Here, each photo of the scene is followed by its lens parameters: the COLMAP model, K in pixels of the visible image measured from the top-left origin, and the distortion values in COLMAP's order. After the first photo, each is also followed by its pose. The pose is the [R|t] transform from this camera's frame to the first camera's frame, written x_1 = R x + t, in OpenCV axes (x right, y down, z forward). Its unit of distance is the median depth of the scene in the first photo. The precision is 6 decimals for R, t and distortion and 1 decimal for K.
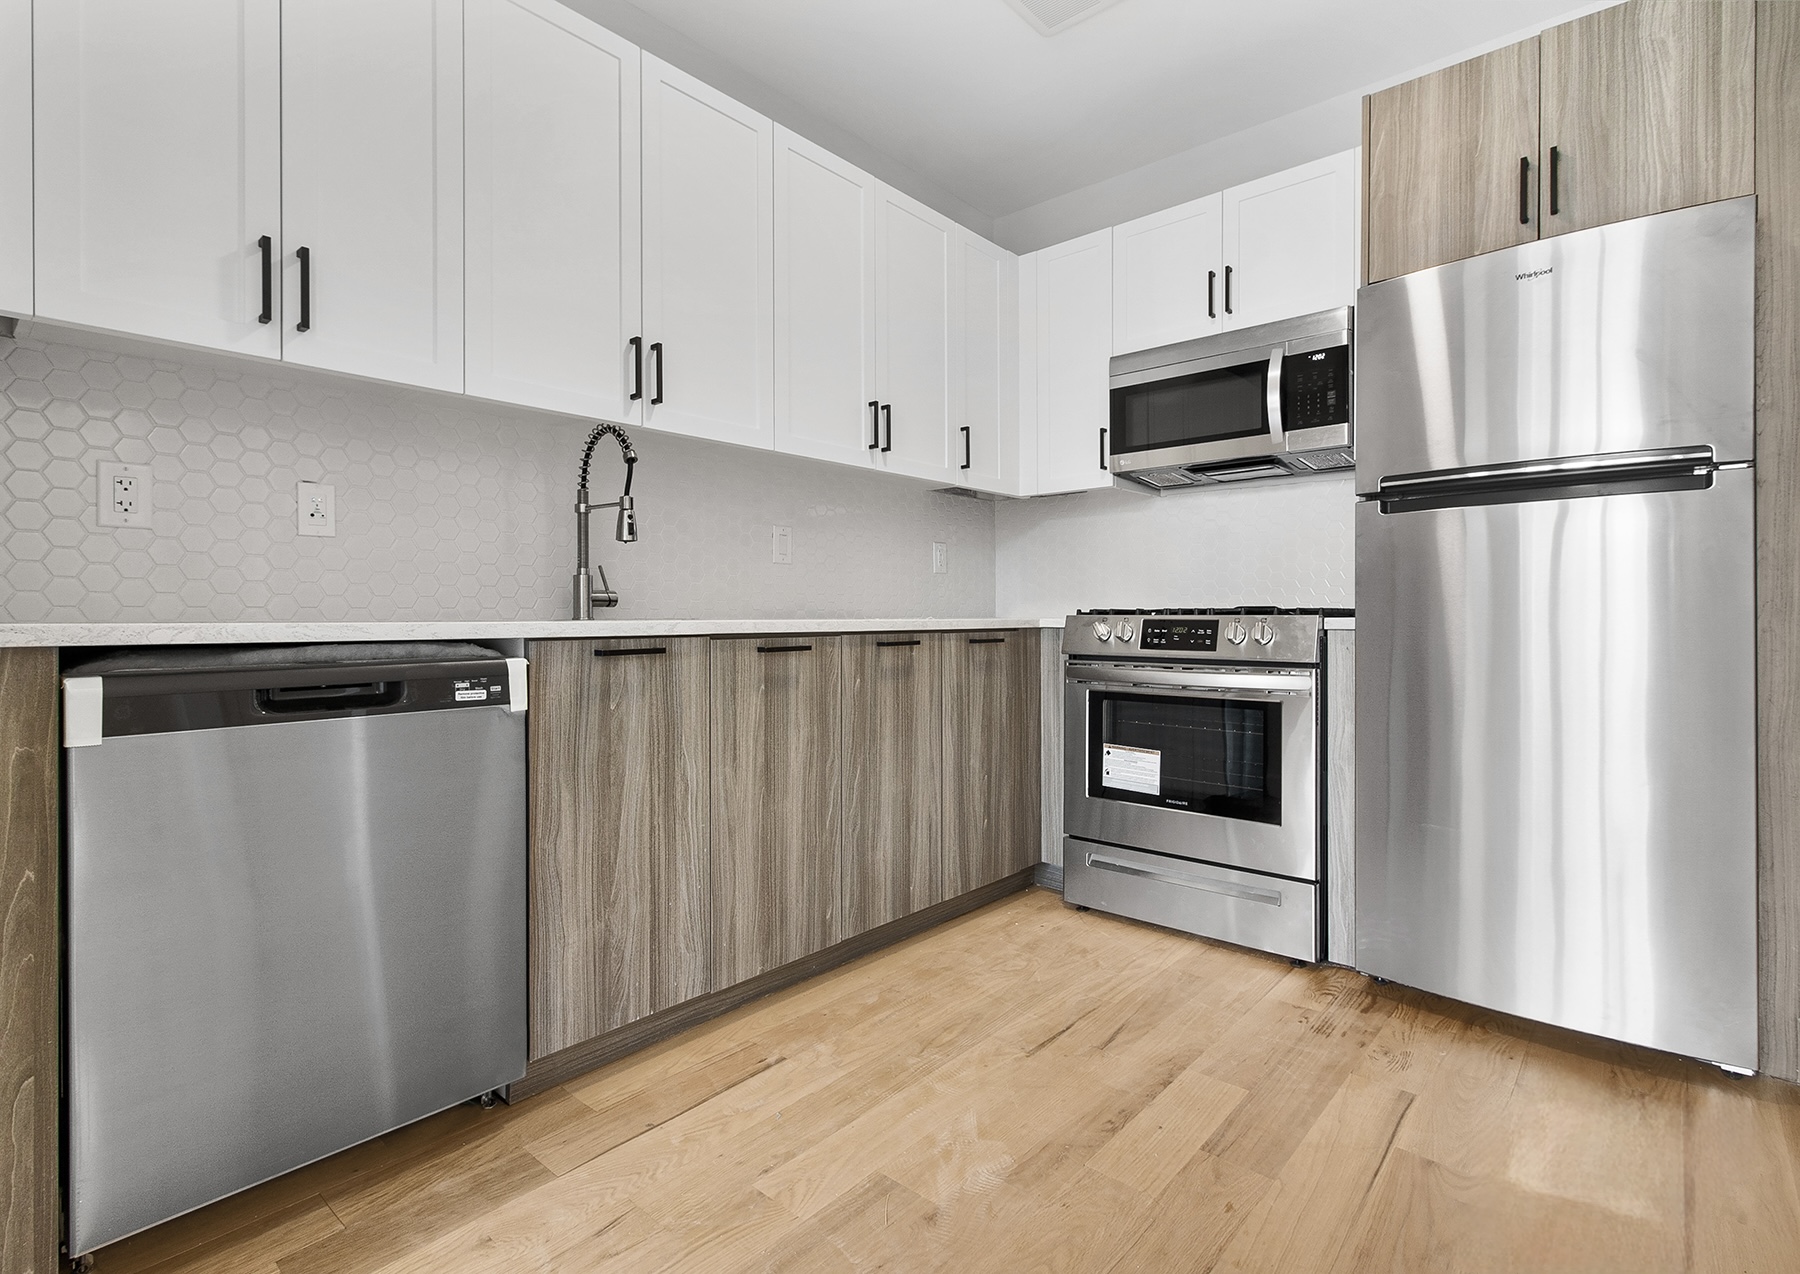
lens RADIAL K [[877.0, 0, 907.8], [0, 877.0, 616.9], [0, 0, 1]] dist [0.004709, 0.001275]
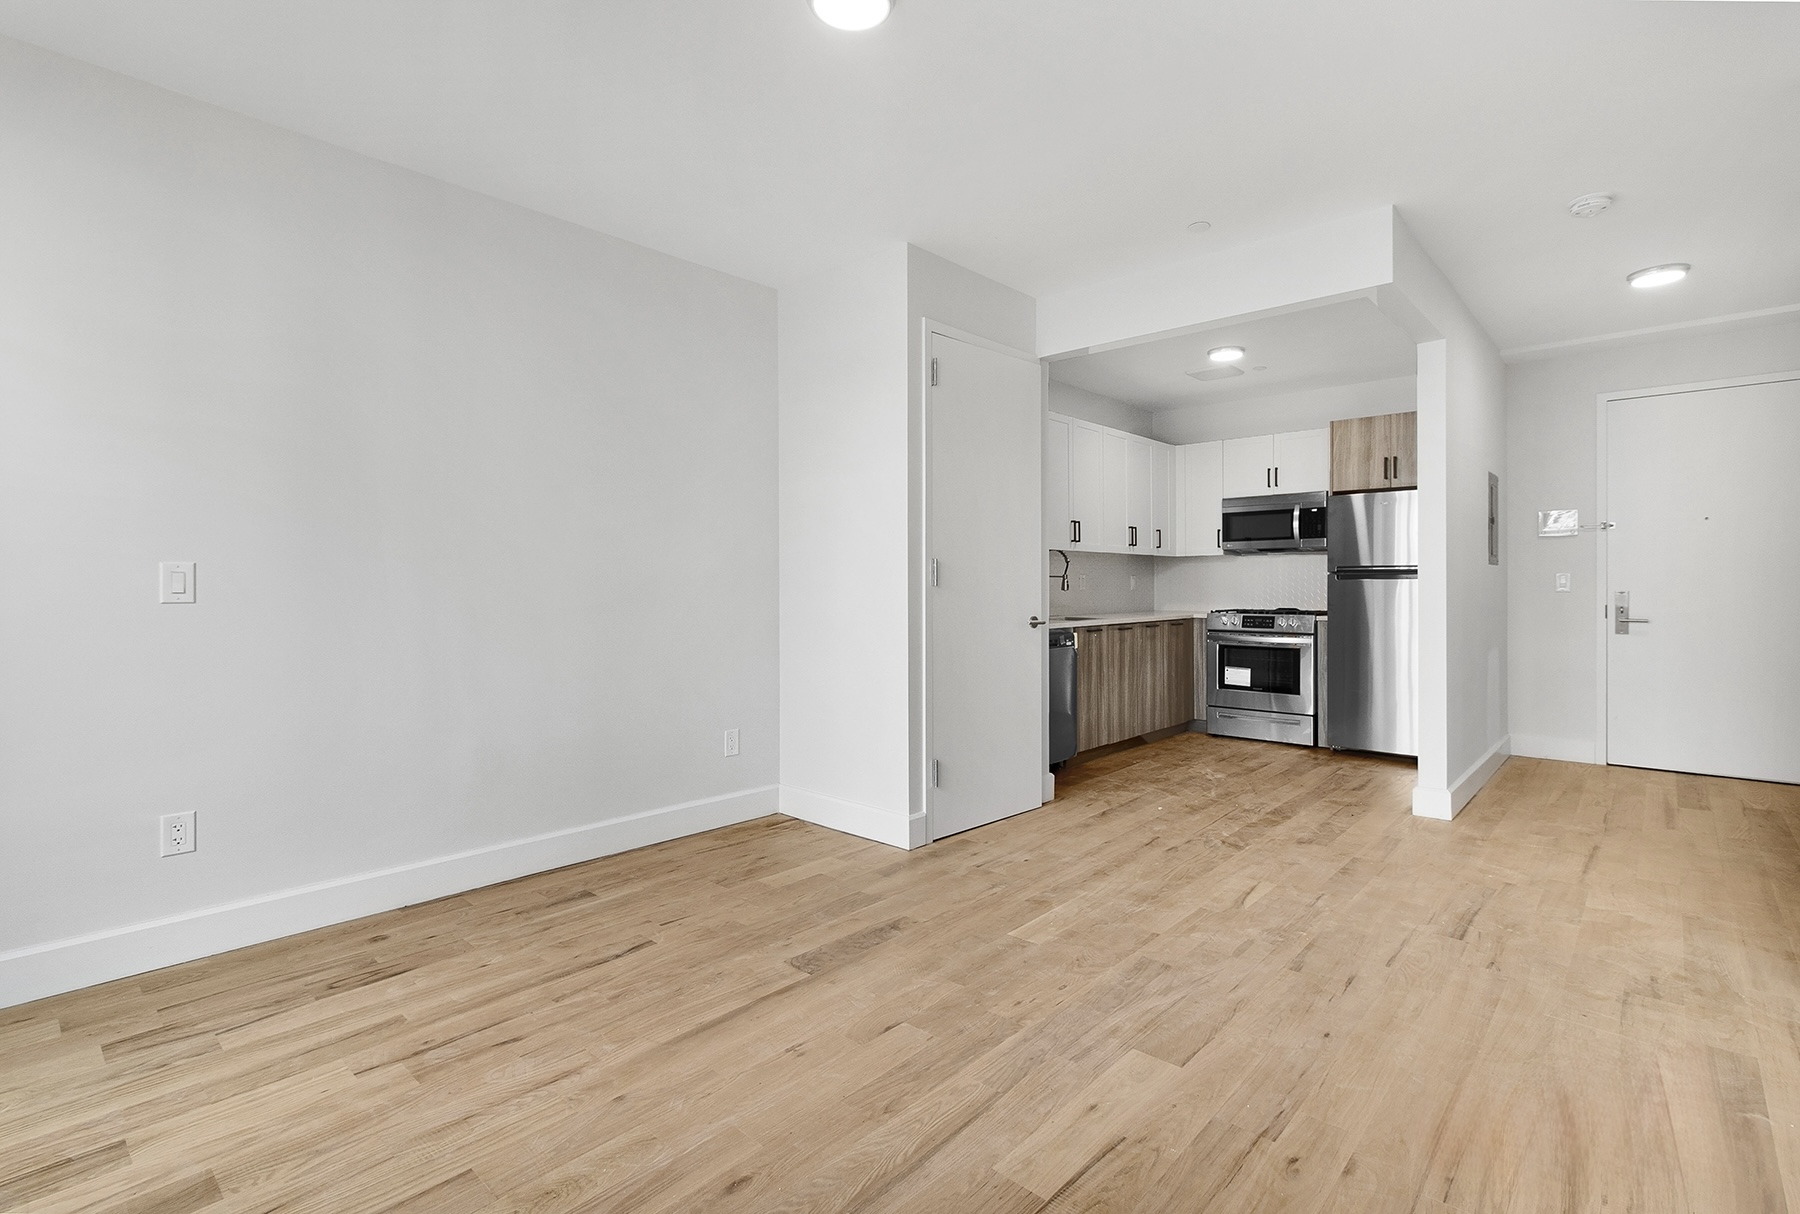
lens RADIAL K [[845.9, 0, 904.0], [0, 845.9, 591.6], [0, 0, 1]] dist [0.002962, -0.000081]
pose [[0.999873, -0.003664, -0.015498, -0.681069], [0.003749, 0.999978, 0.005422, -0.085121], [0.015478, -0.005479, 0.999865, -1.466688]]
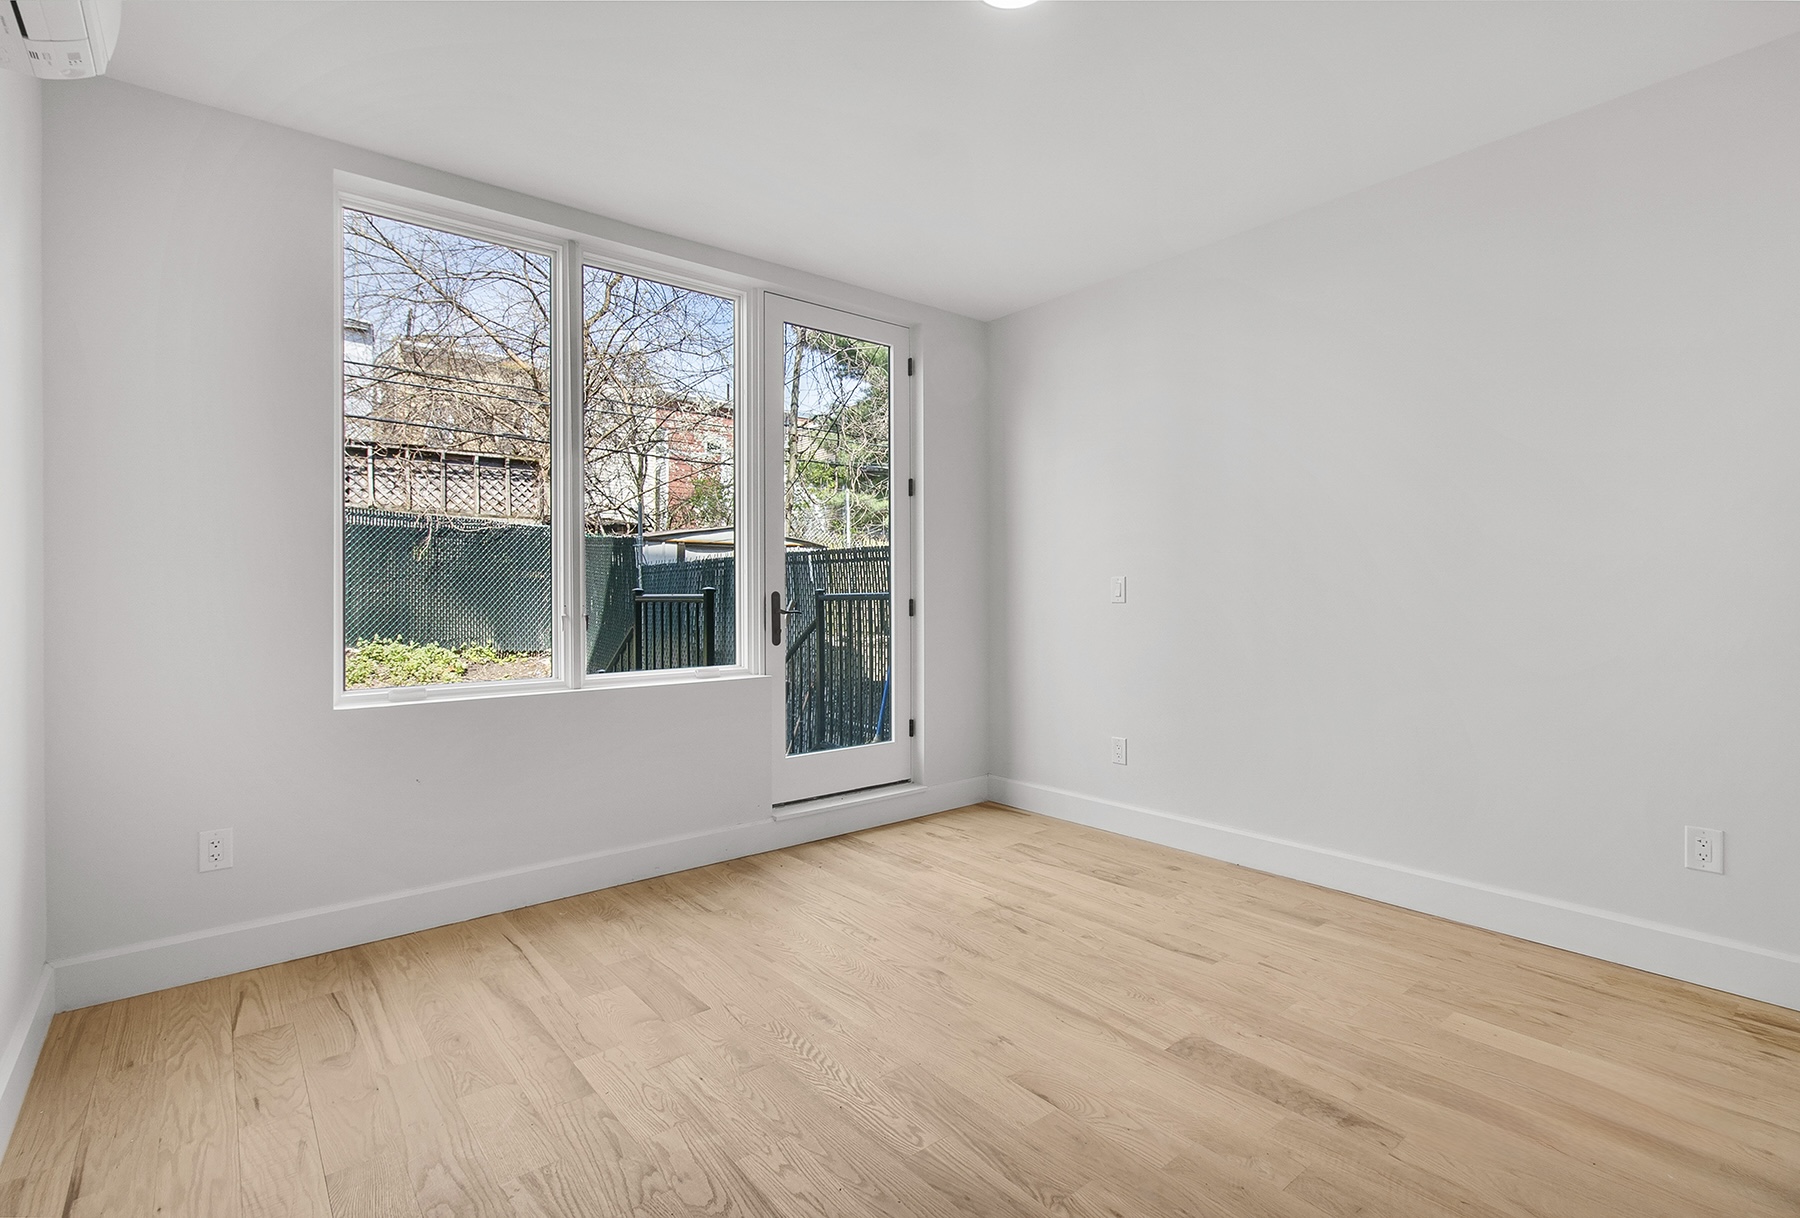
lens RADIAL K [[845.9, 0, 928.4], [0, 845.9, 601.1], [0, 0, 1]] dist [0.002962, -0.000081]
pose [[-0.142317, 0.002991, -0.989817, 0.071473], [0.003750, 0.999990, 0.002482, -0.079072], [0.989814, -0.003359, -0.142327, -0.570701]]
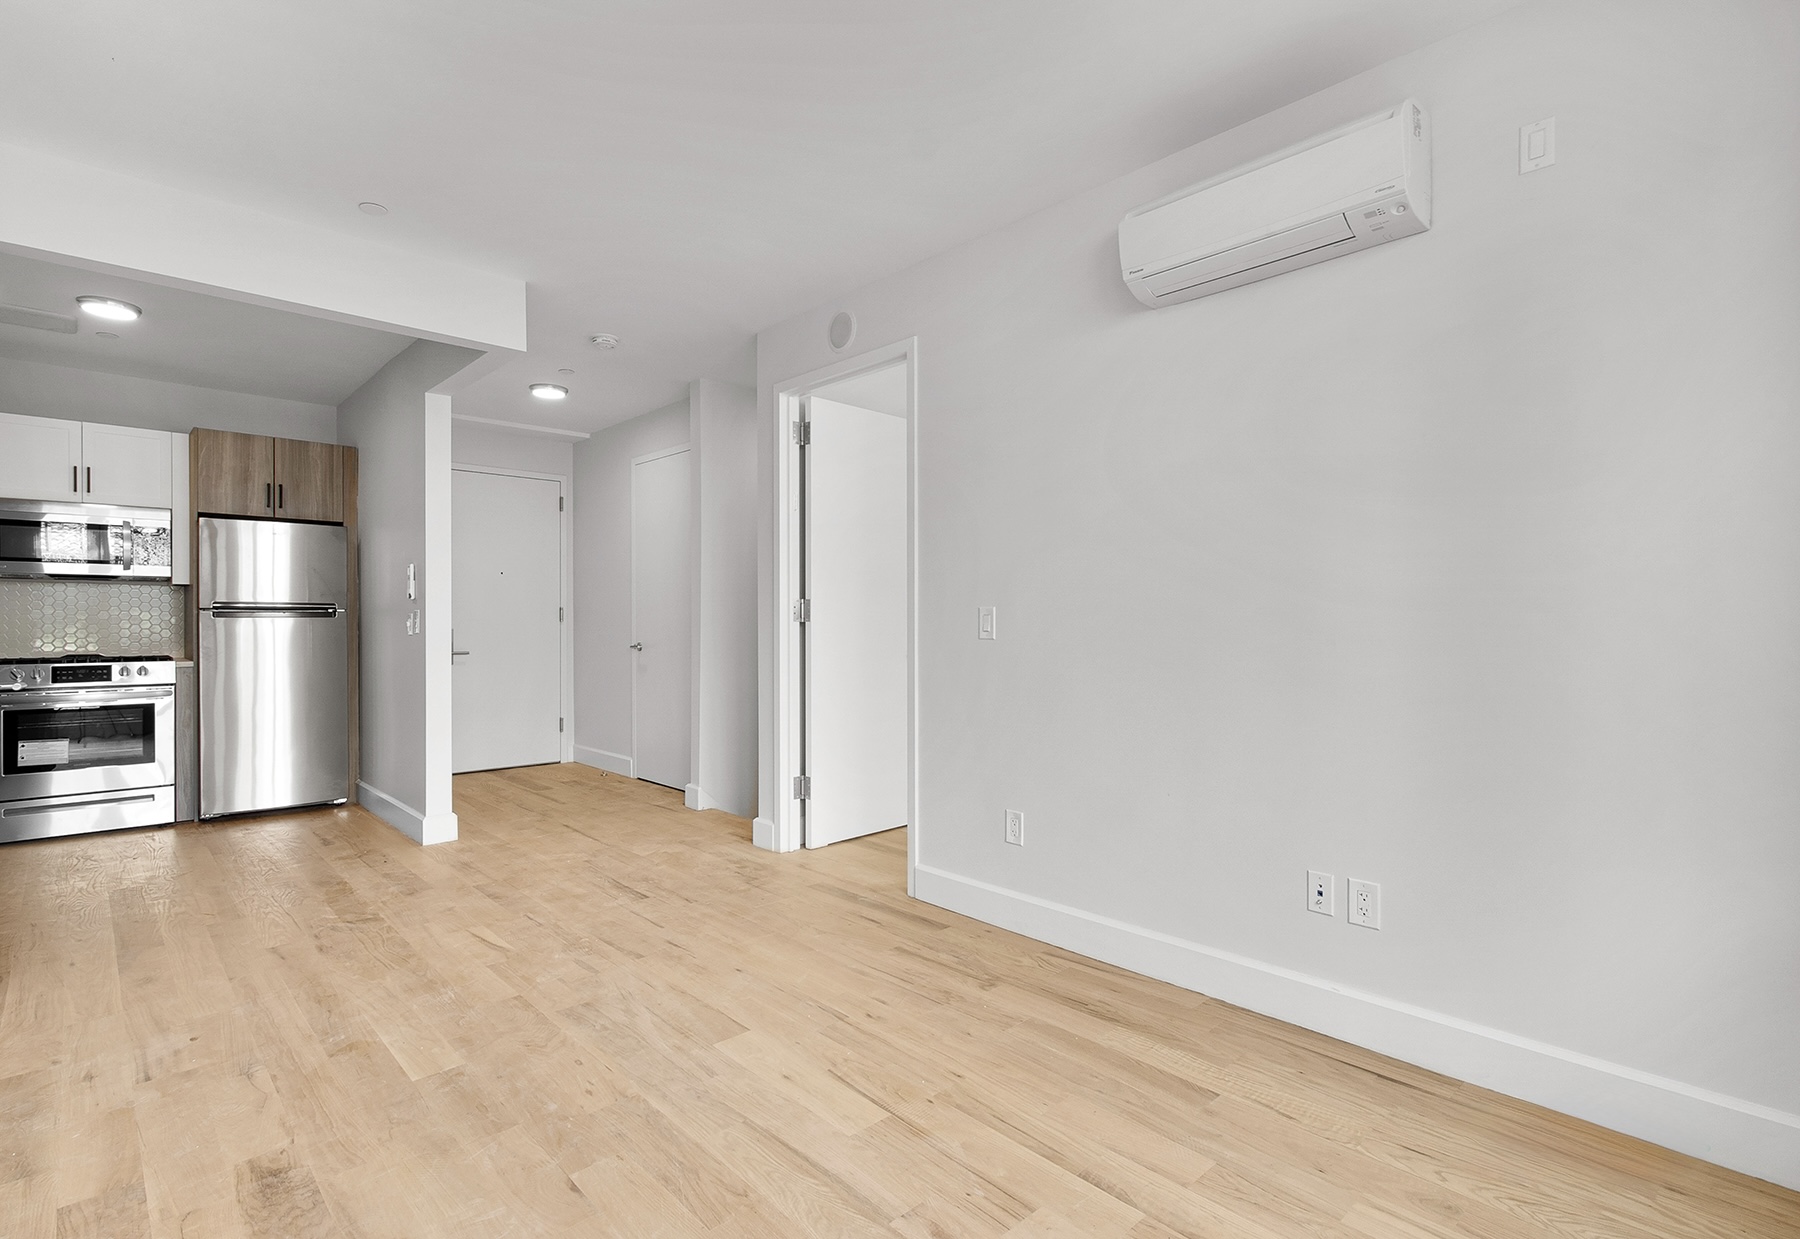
lens RADIAL K [[874.5, 0, 907.6], [0, 874.5, 620.1], [0, 0, 1]] dist [0.002508, 0.001075]
pose [[0.090814, -0.000118, 0.995868, -1.406720], [0.003805, 0.999993, -0.000228, -0.087394], [-0.995861, 0.003810, 0.090813, -0.918194]]
